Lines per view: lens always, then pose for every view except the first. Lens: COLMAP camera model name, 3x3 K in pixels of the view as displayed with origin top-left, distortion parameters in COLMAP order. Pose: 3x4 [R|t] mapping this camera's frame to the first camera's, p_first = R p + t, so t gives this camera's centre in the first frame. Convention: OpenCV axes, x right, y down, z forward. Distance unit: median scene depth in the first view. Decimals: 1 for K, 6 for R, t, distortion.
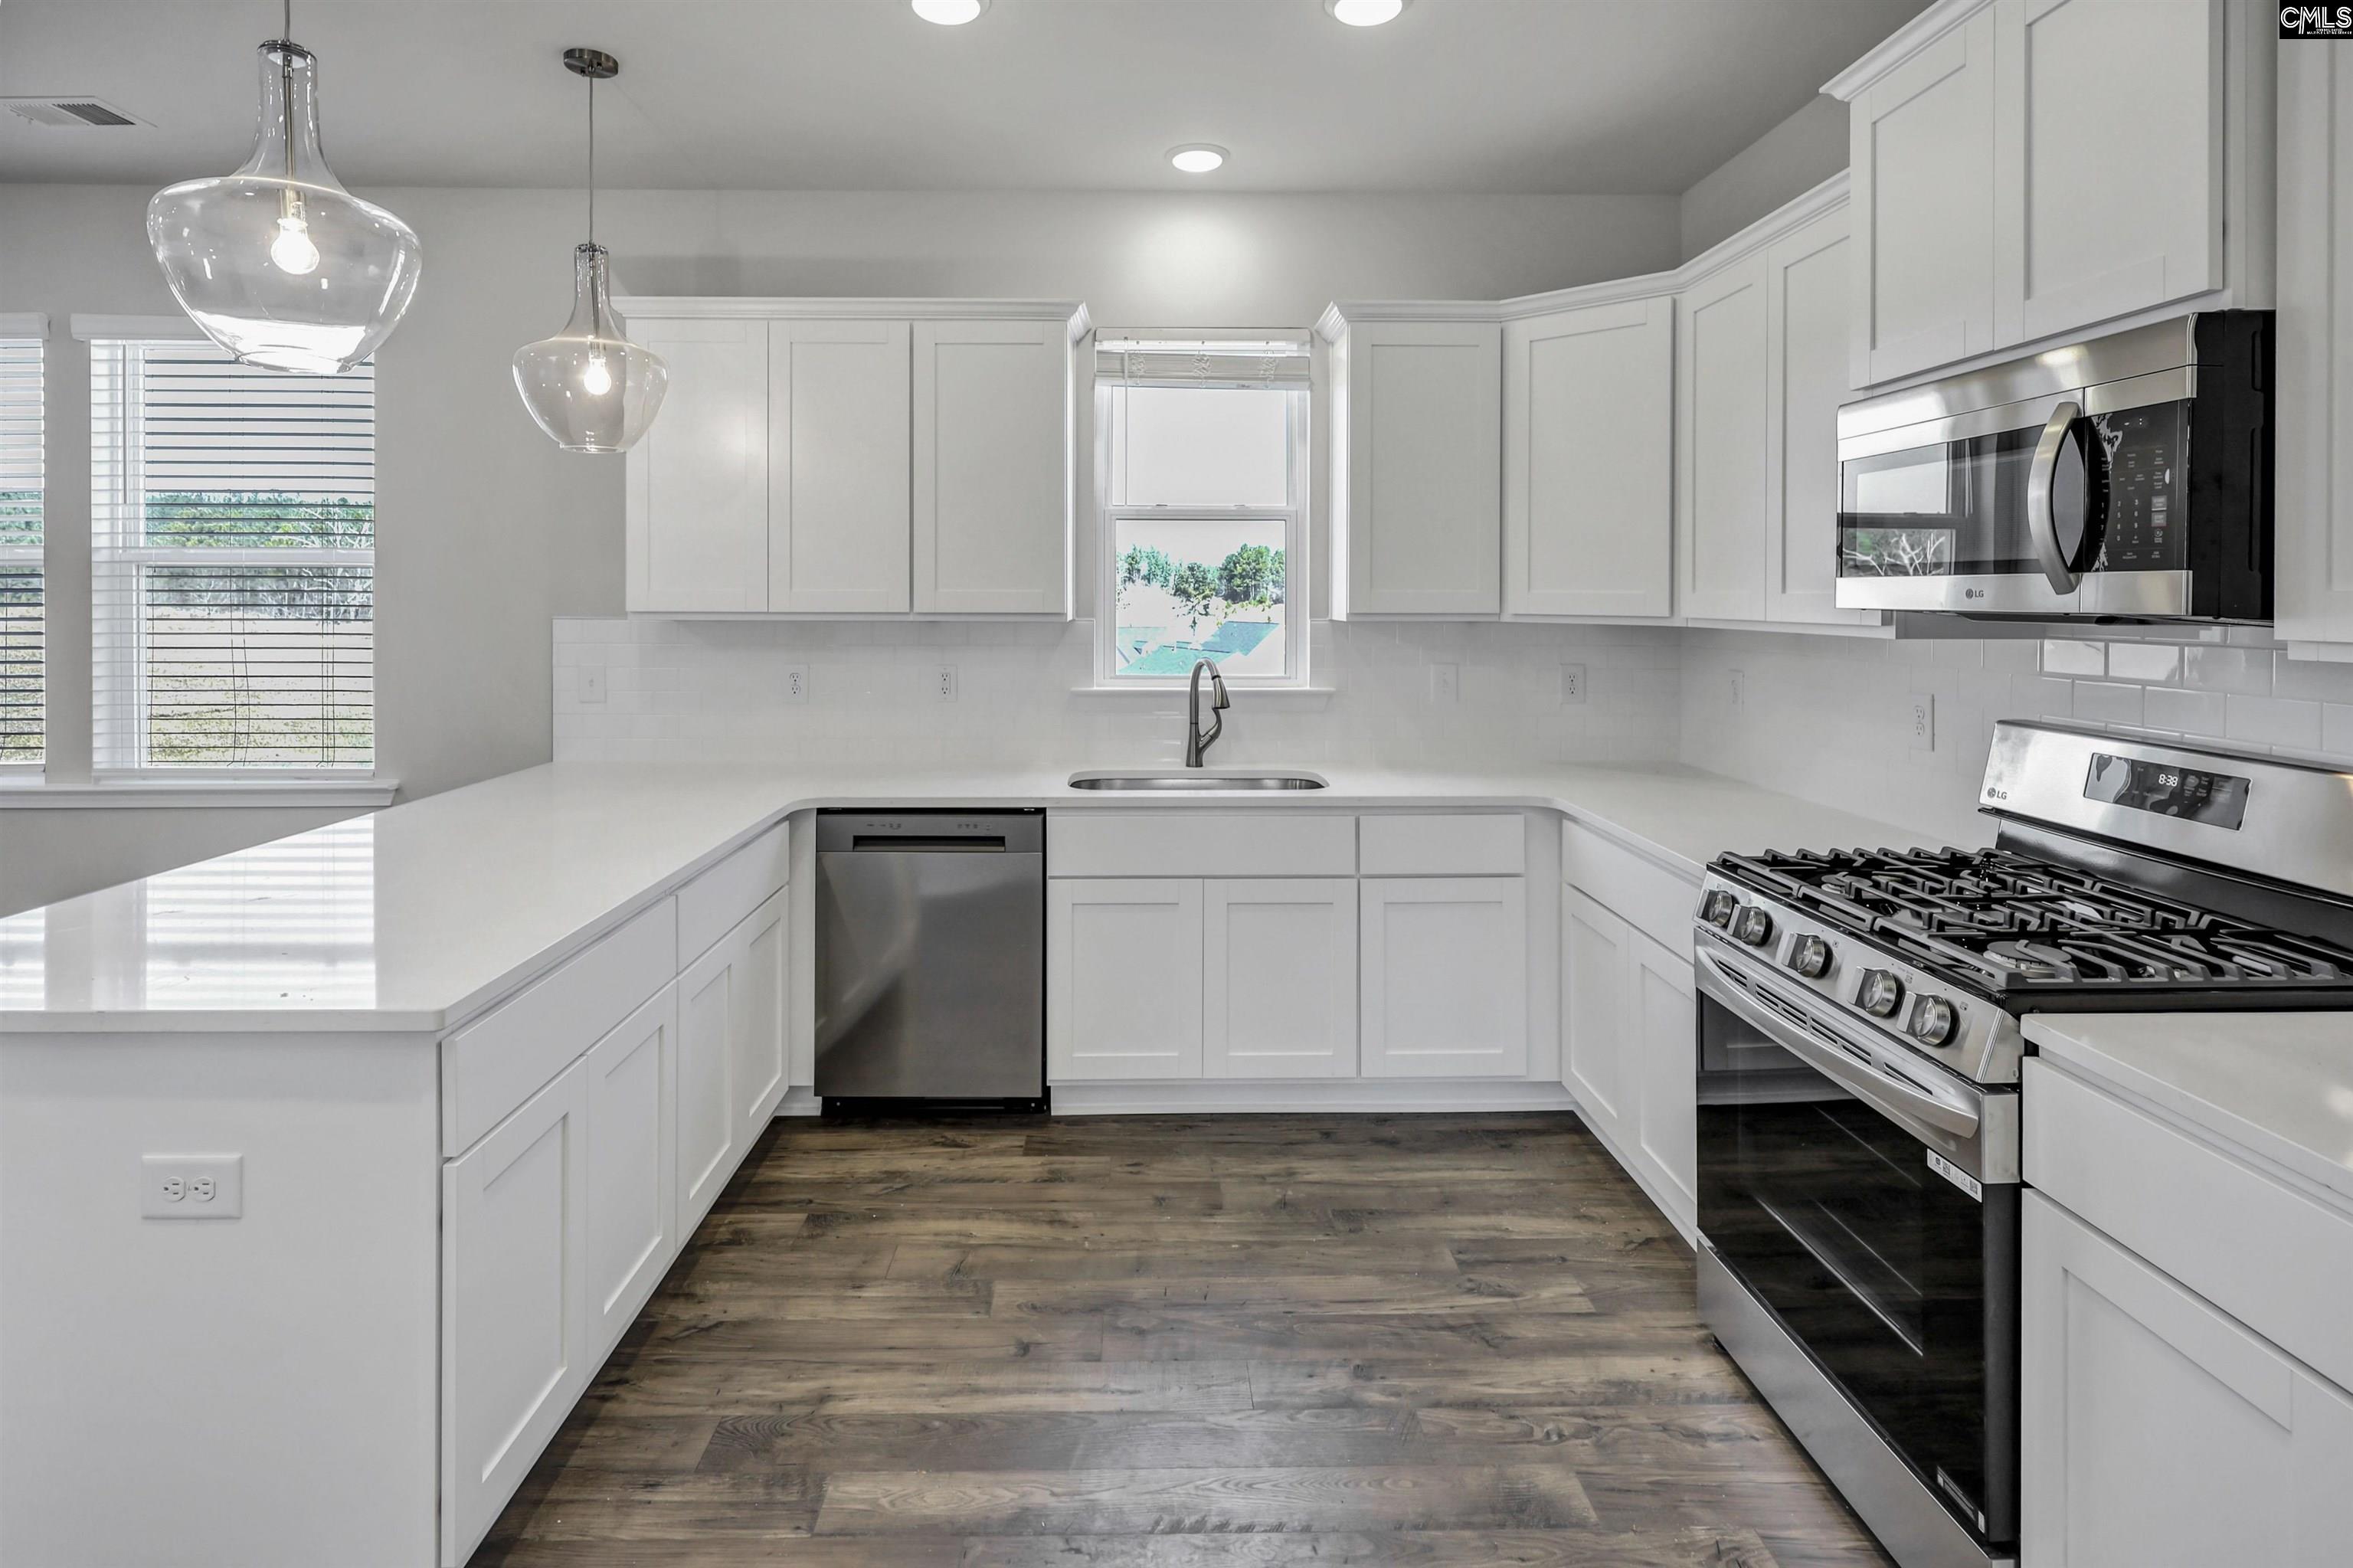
lens RADIAL K [[1186.5, 0, 1175.0], [0, 1186.5, 595.3], [0, 0, 1]] dist [-0.000136, 0.000002]
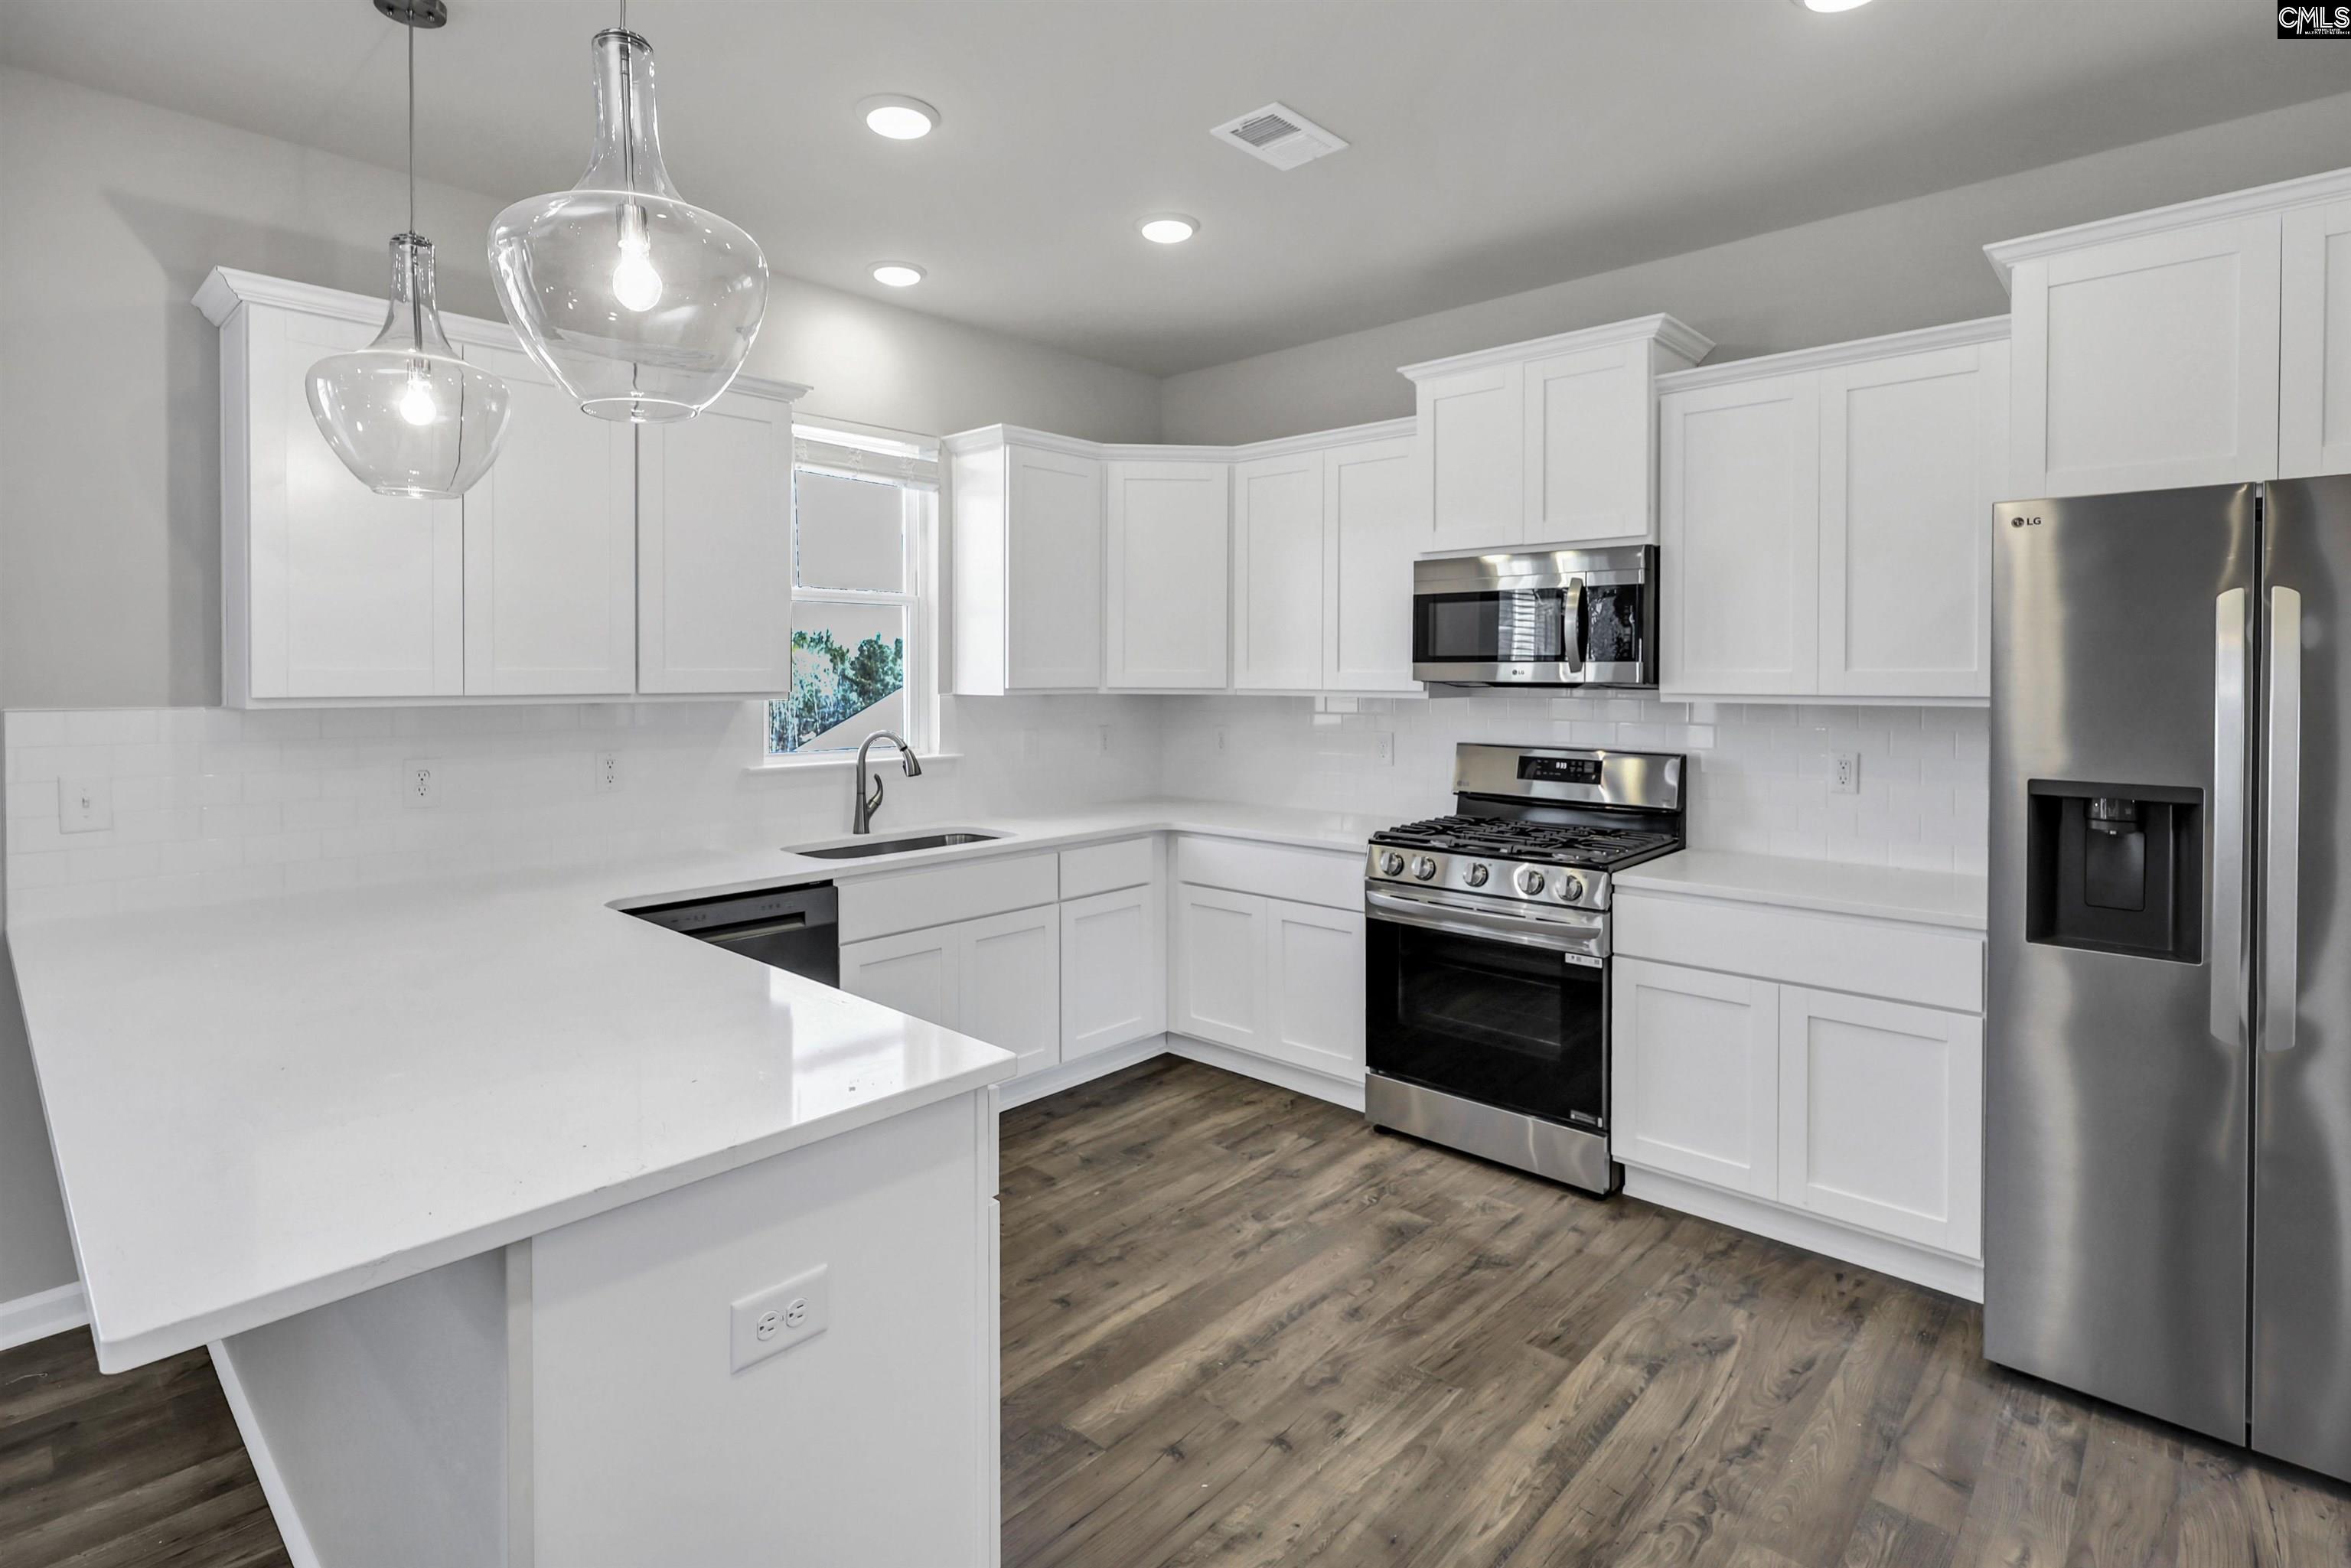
lens RADIAL K [[1270.5, 0, 1102.5], [0, 1270.5, 681.7], [0, 0, 1]] dist [0.014348, -0.001237]
pose [[0.671525, -0.009136, 0.740925, -1.017113], [0.000167, 0.999926, 0.012178, -0.009531], [-0.740982, -0.008054, 0.671477, 0.103769]]
